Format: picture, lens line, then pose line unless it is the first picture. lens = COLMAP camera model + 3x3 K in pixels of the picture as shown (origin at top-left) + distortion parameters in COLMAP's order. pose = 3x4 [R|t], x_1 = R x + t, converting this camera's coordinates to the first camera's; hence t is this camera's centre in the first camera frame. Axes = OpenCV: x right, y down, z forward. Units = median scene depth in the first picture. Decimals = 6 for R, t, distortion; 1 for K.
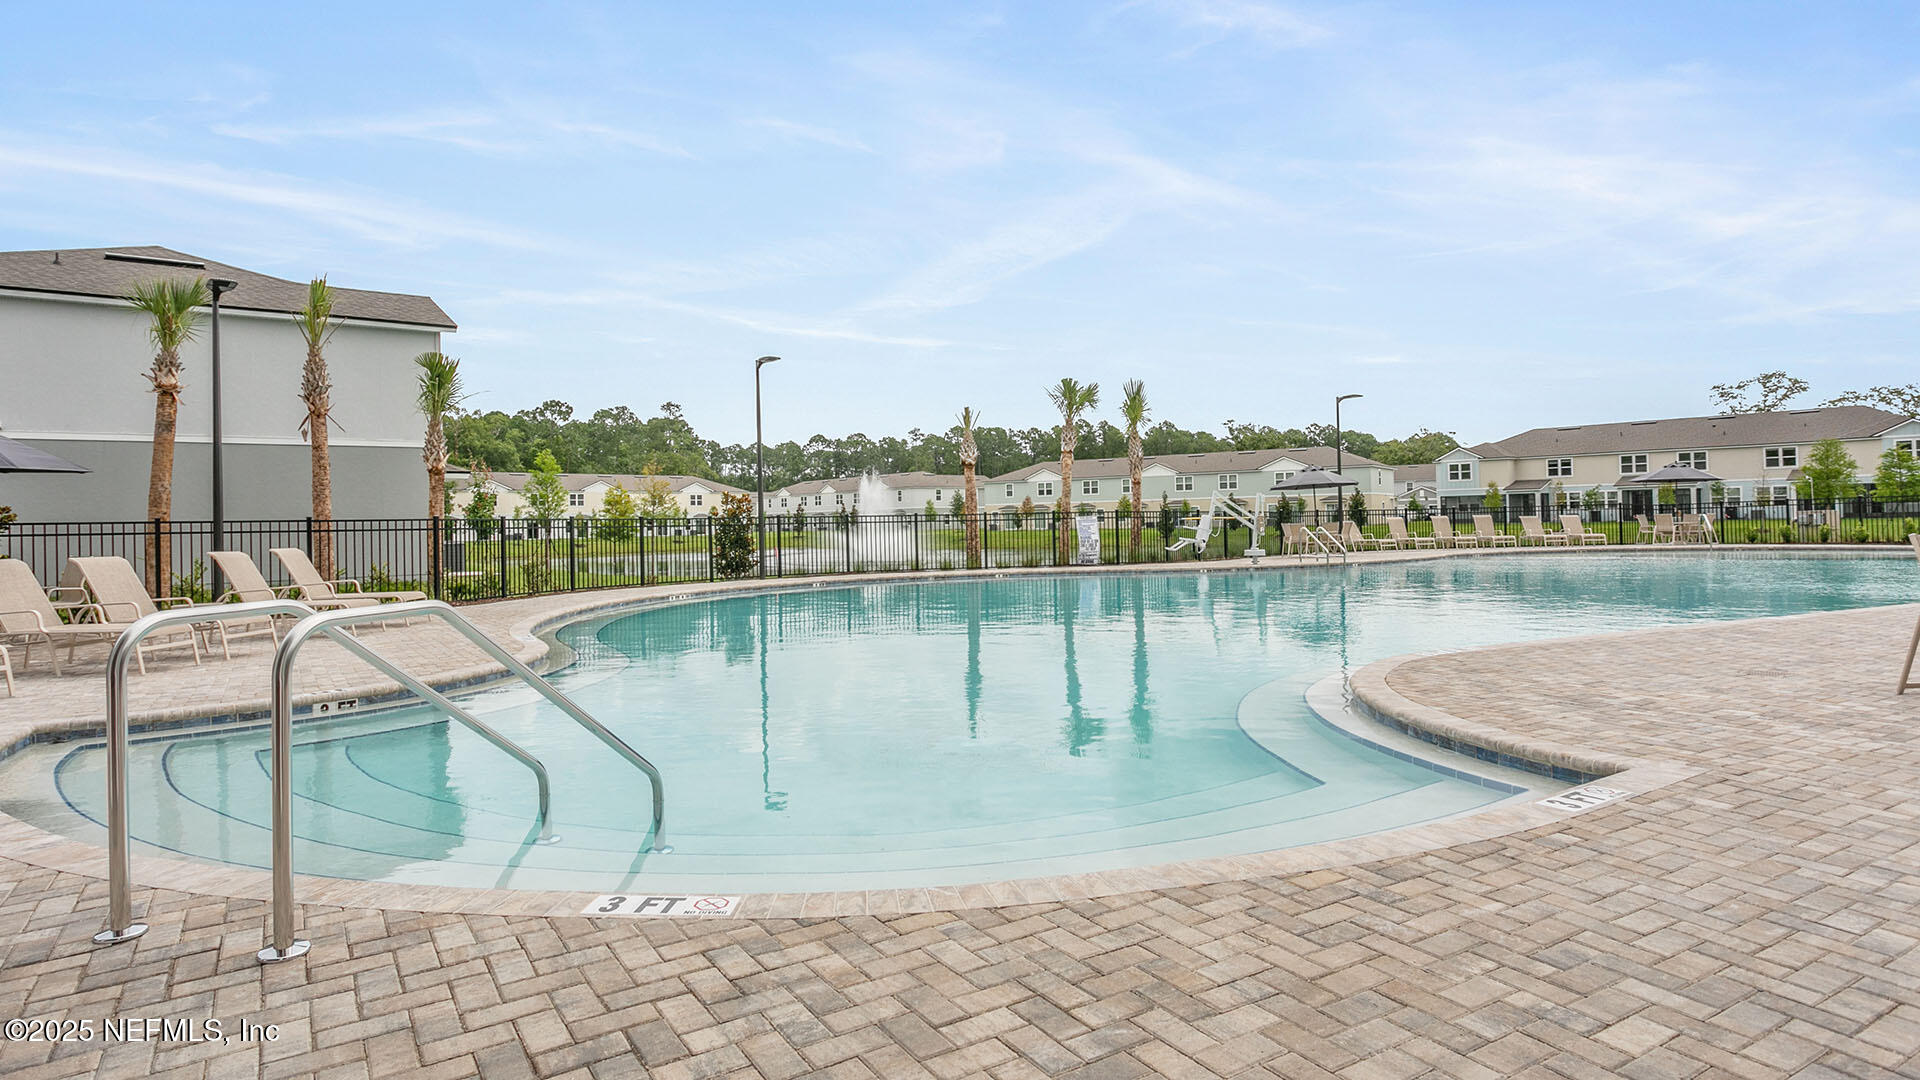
lens RADIAL K [[1028.9, 0, 955.4], [0, 1028.9, 487.5], [0, 0, 1]] dist [0.002582, 0.000854]
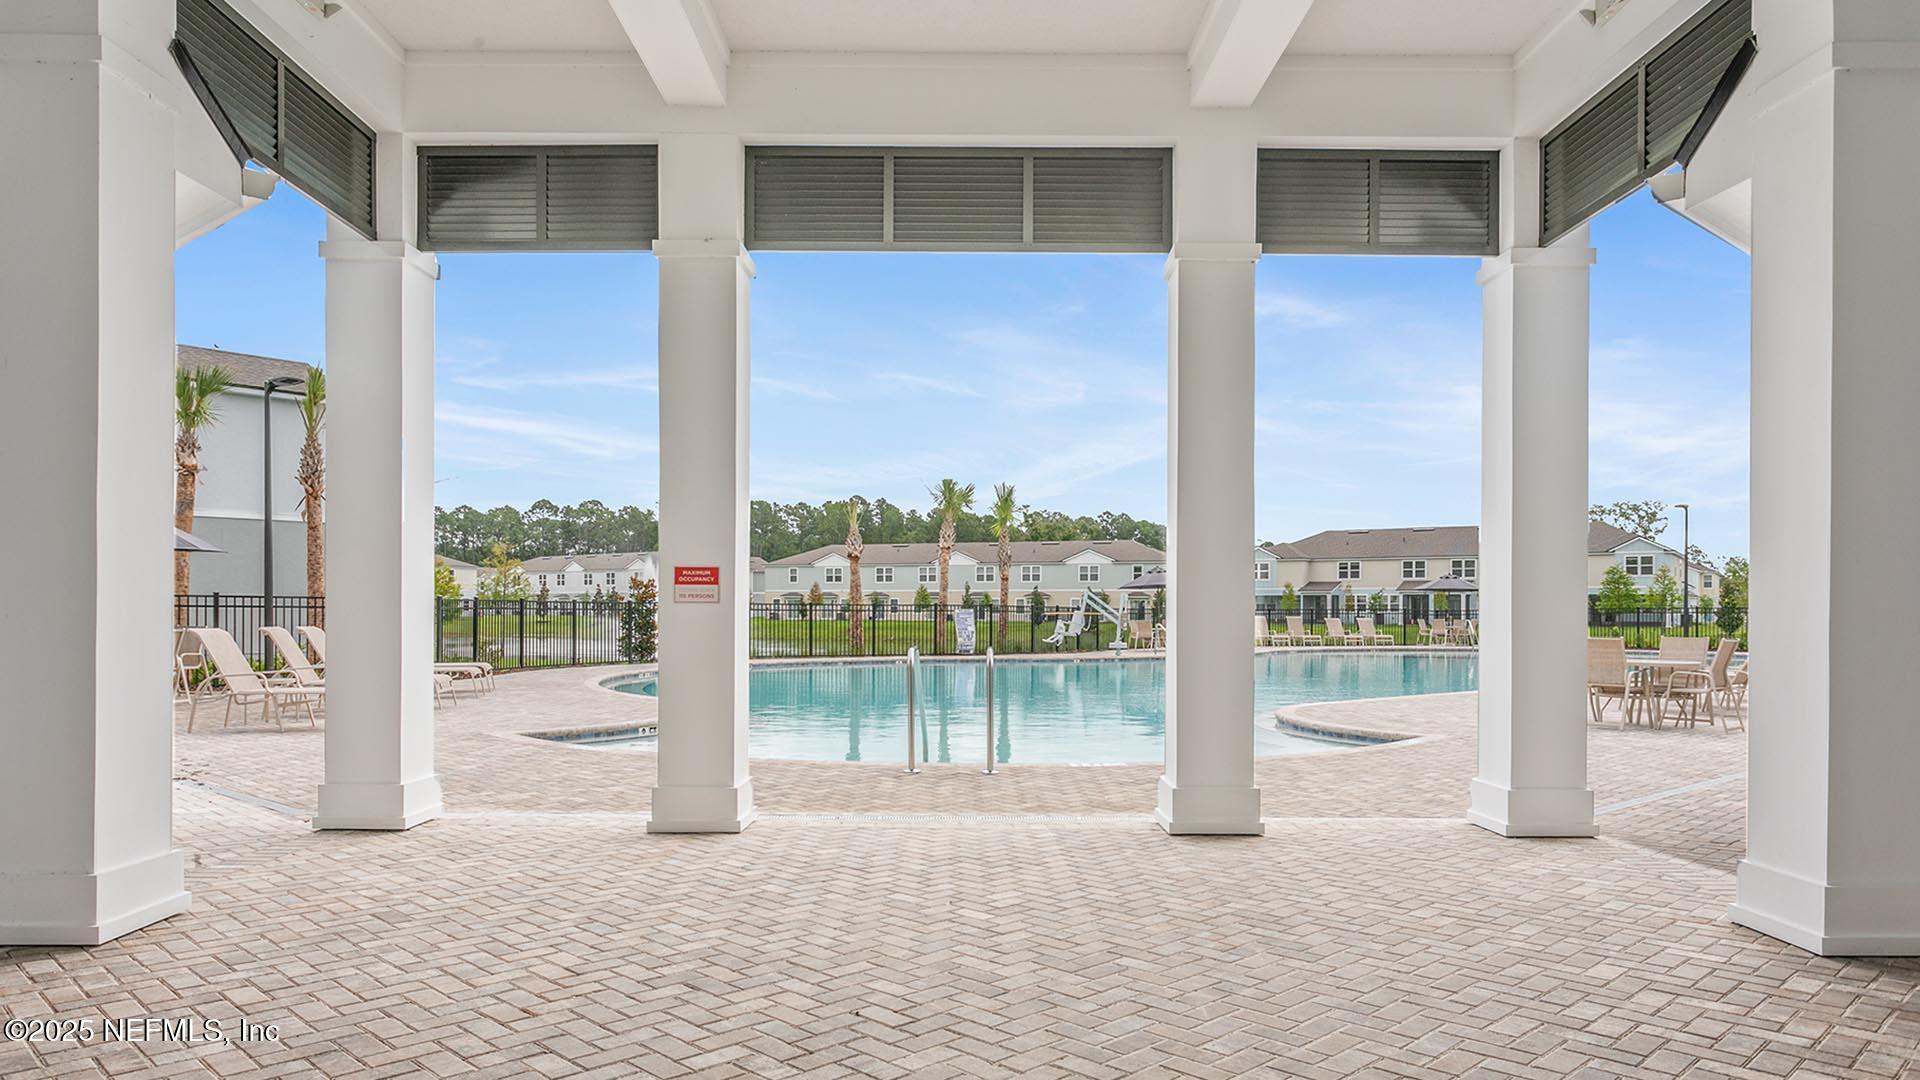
lens RADIAL K [[1263.1, 0, 960.0], [0, 1263.1, 540.0], [0, 0, 1]] dist [0.003443, 0.000718]
pose [[0.970871, 0.037218, 0.236696, -0.081270], [-0.031741, 0.999134, -0.026909, -0.003638], [-0.237492, 0.018612, 0.971211, -0.118522]]
